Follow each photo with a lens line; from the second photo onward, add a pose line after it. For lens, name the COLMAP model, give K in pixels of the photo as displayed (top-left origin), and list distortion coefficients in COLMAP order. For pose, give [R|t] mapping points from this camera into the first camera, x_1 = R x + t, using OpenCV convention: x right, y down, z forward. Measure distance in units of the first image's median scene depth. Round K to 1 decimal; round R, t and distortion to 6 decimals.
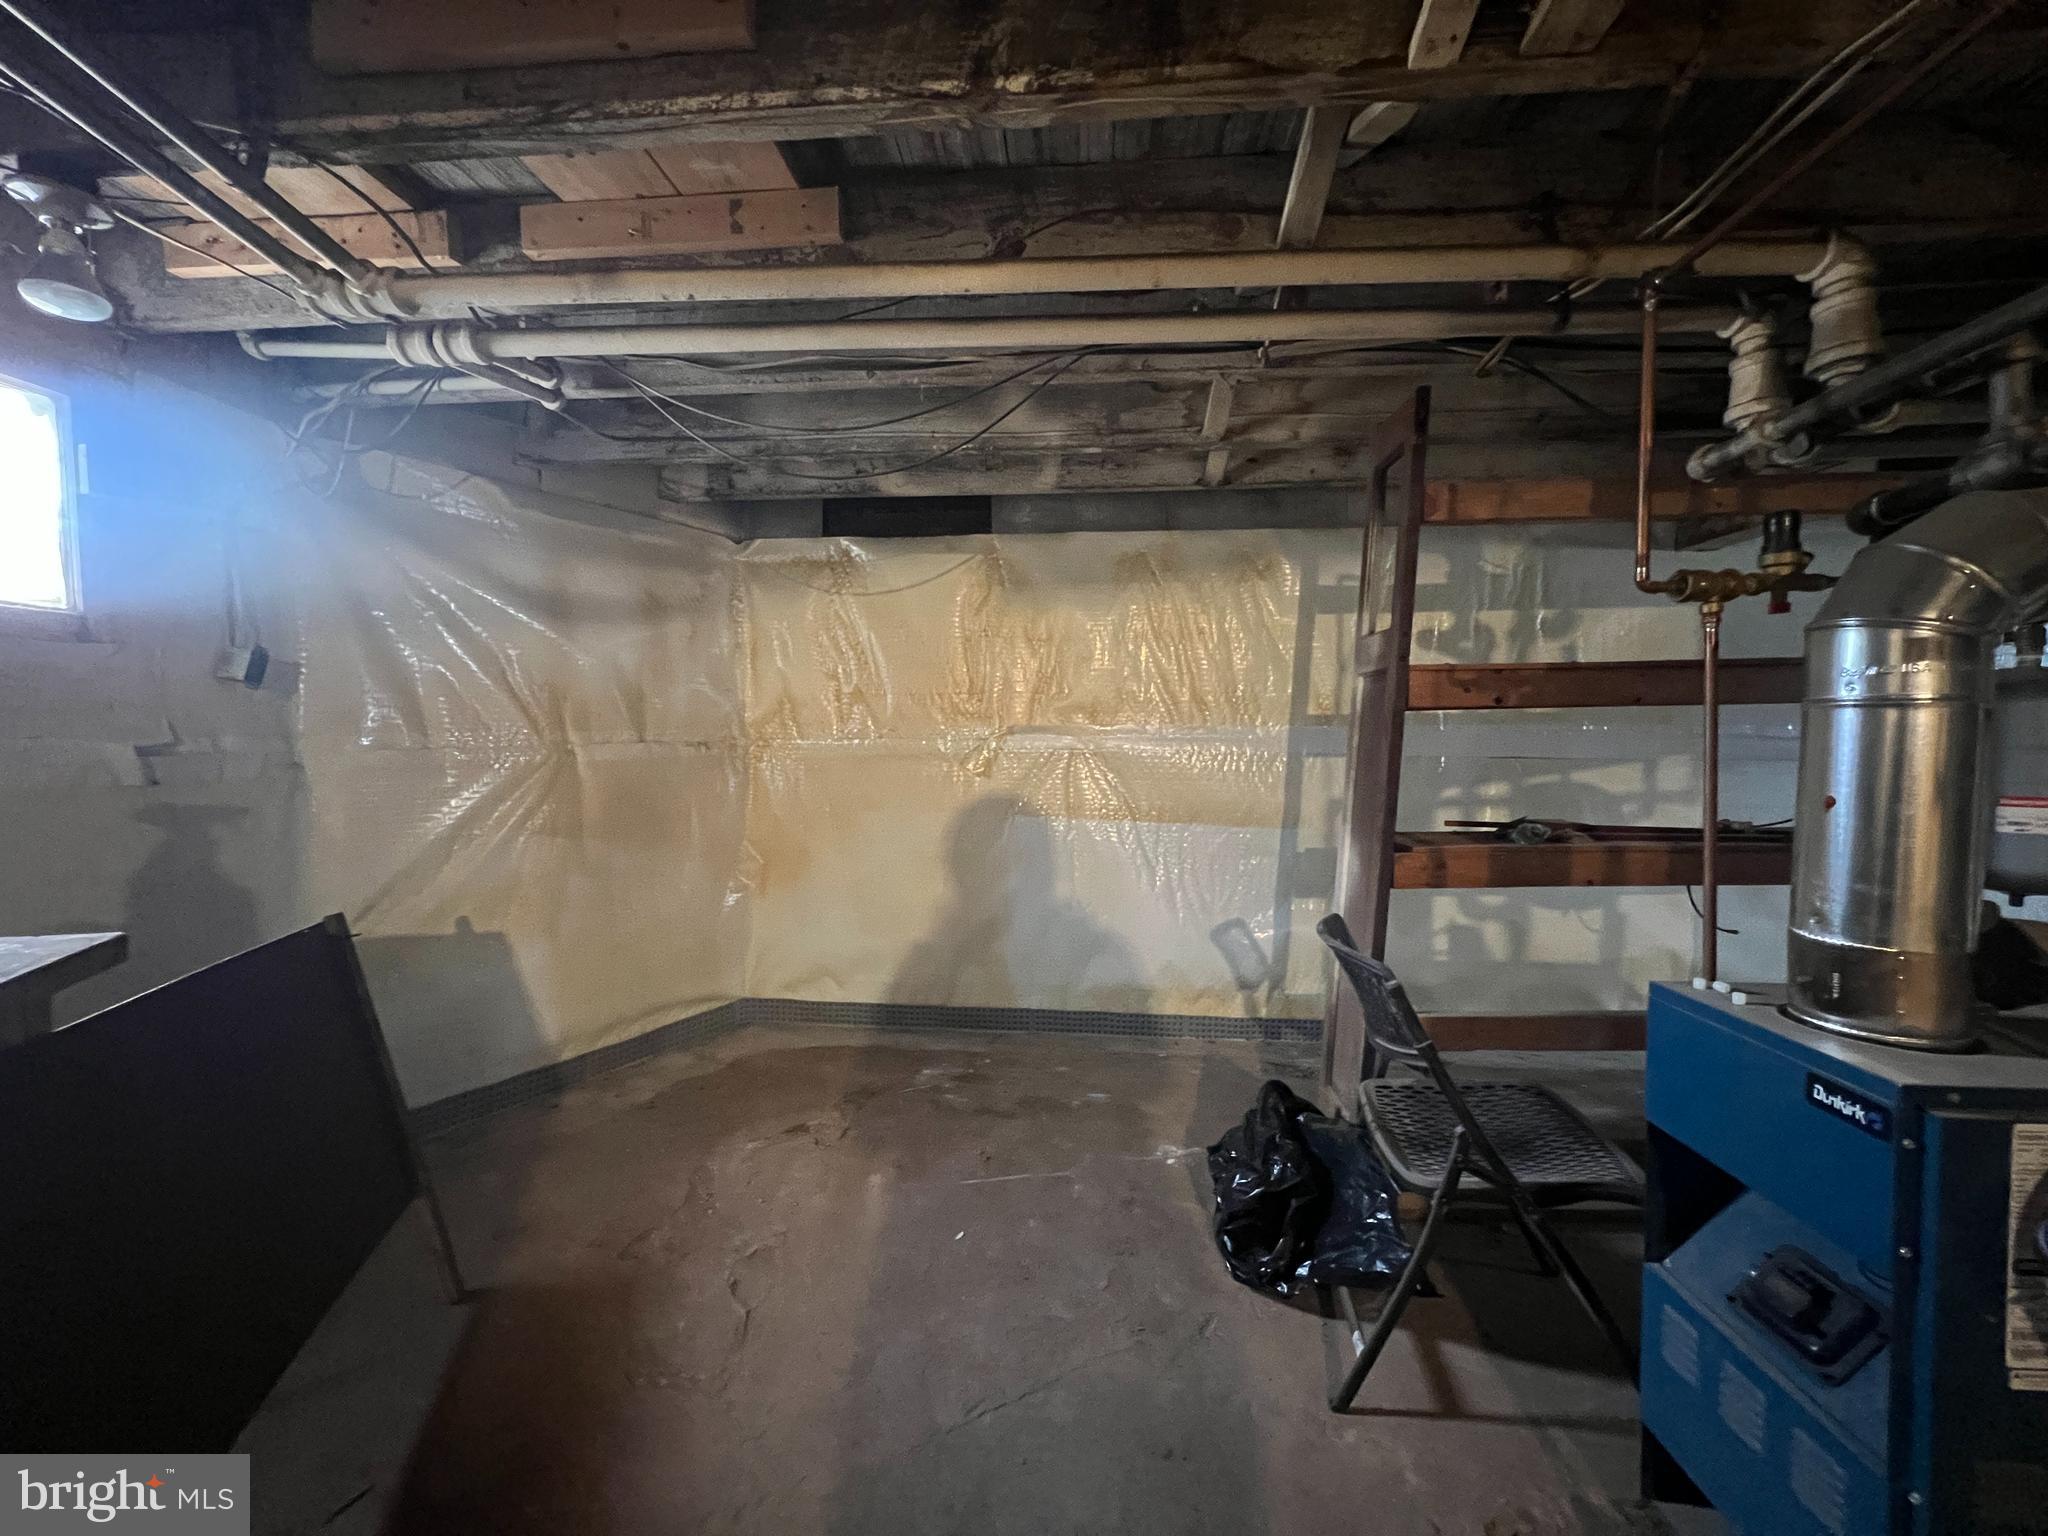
lens RADIAL K [[817.8, 0, 1027.0], [0, 817.8, 772.3], [0, 0, 1]] dist [0.000757, 0.000261]
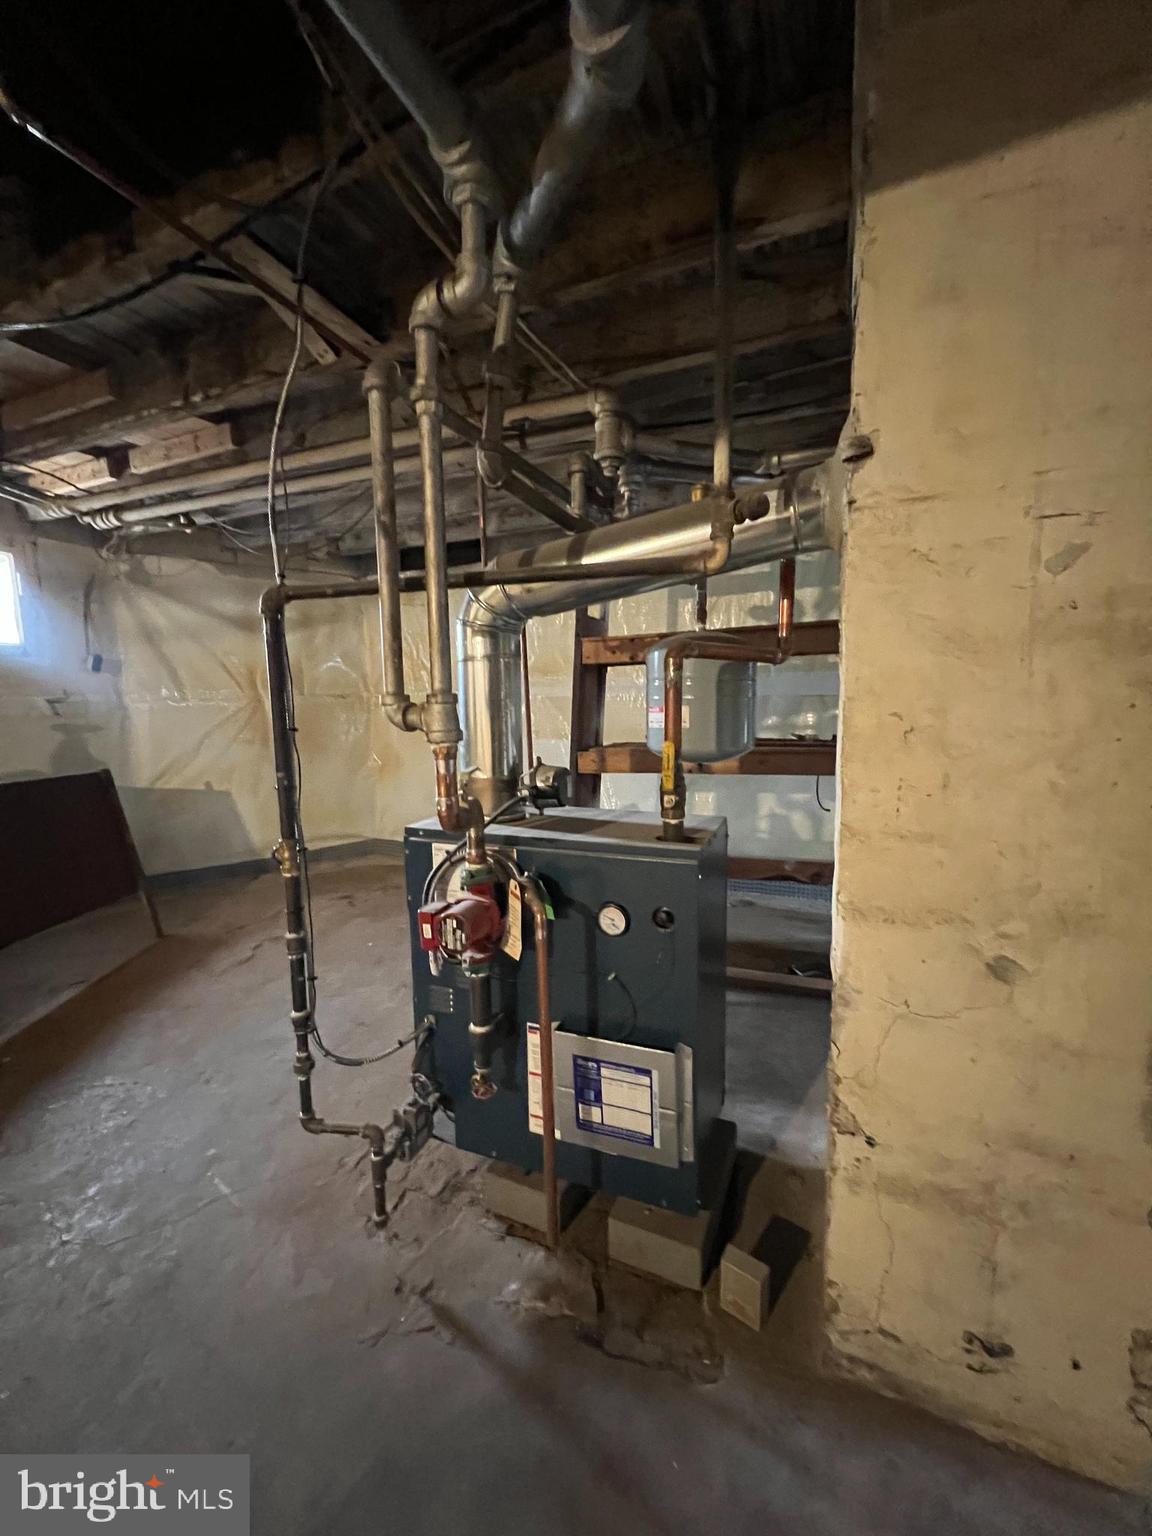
lens RADIAL K [[615.6, 0, 576.8], [0, 615.6, 768.6], [0, 0, 1]] dist [-0.002067, 0.000145]
pose [[0.947074, 0.020099, -0.320384, 0.864465], [0.005686, 0.996831, 0.079344, 0.033075], [0.320963, -0.076966, 0.943959, -0.199557]]
